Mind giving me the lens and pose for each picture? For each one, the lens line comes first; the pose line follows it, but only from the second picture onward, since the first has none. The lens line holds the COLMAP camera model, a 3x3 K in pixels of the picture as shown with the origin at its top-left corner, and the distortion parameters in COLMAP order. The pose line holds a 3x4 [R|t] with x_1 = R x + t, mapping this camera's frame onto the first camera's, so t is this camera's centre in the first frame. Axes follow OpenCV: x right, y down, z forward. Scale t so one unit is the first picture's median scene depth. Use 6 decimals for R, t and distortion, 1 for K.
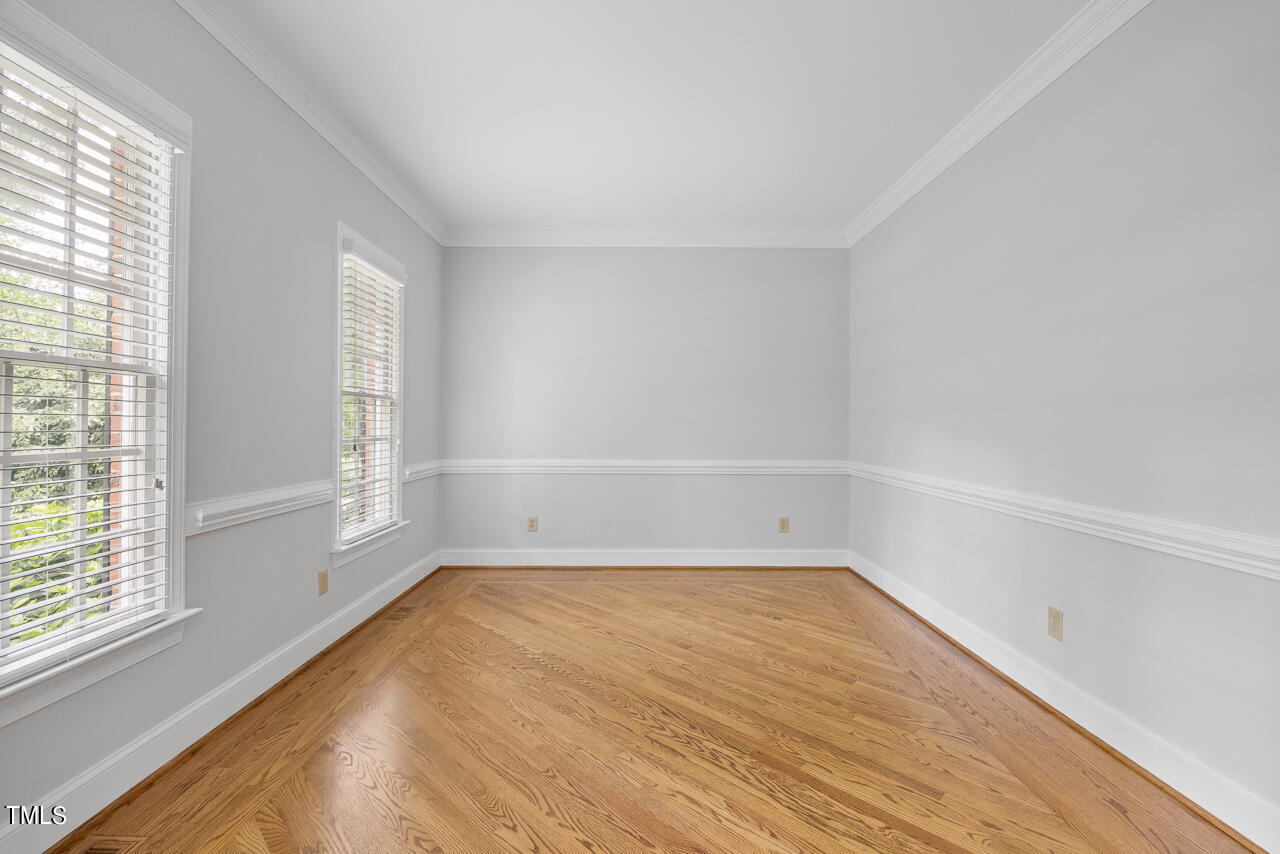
lens RADIAL K [[575.5, 0, 641.3], [0, 575.5, 419.6], [0, 0, 1]] dist [-0.011418, 0.000791]
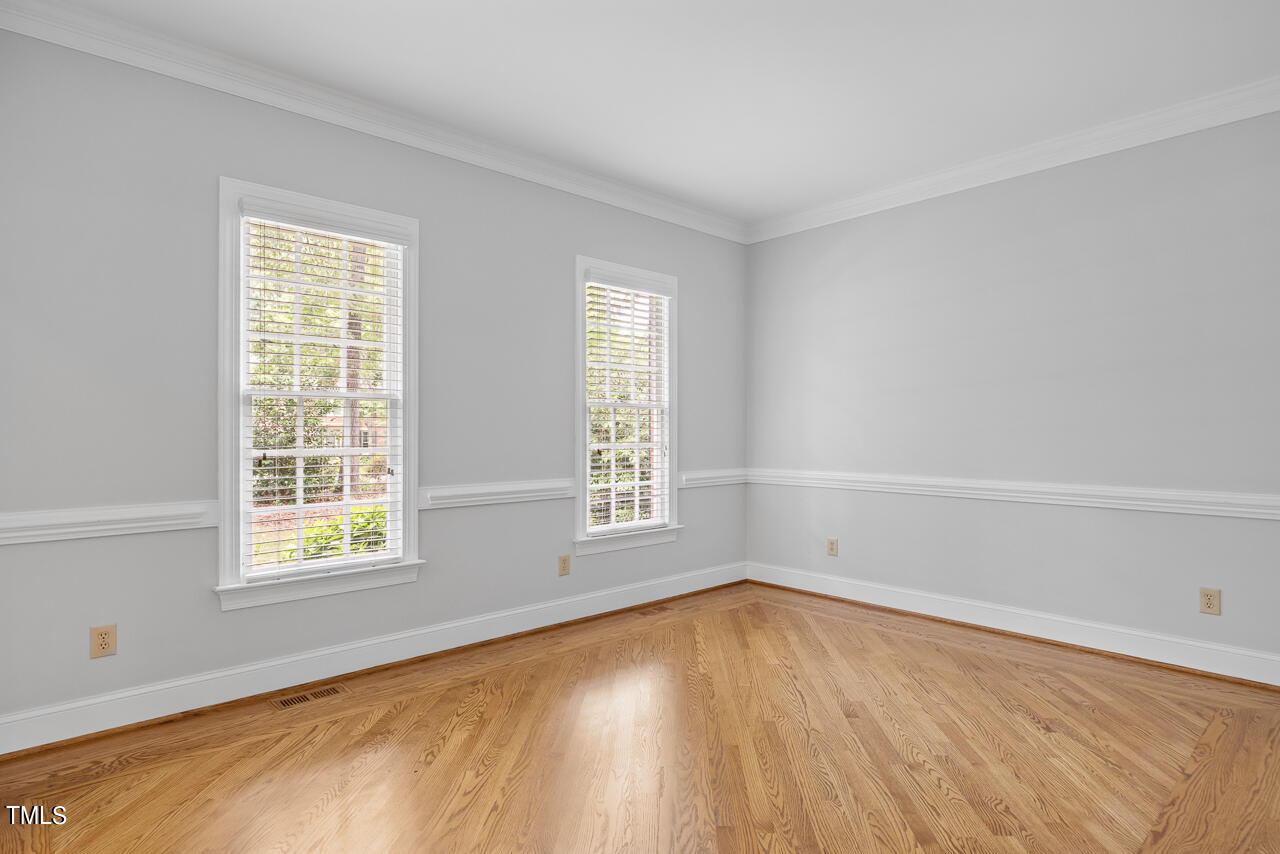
lens RADIAL K [[675.0, 0, 639.7], [0, 675.0, 427.9], [0, 0, 1]] dist [-0.005867, 0.001569]
pose [[0.674731, -0.006201, -0.738038, 0.495436], [0.009895, 0.999951, 0.000645, 0.000390], [0.737998, -0.007738, 0.674759, 0.150181]]
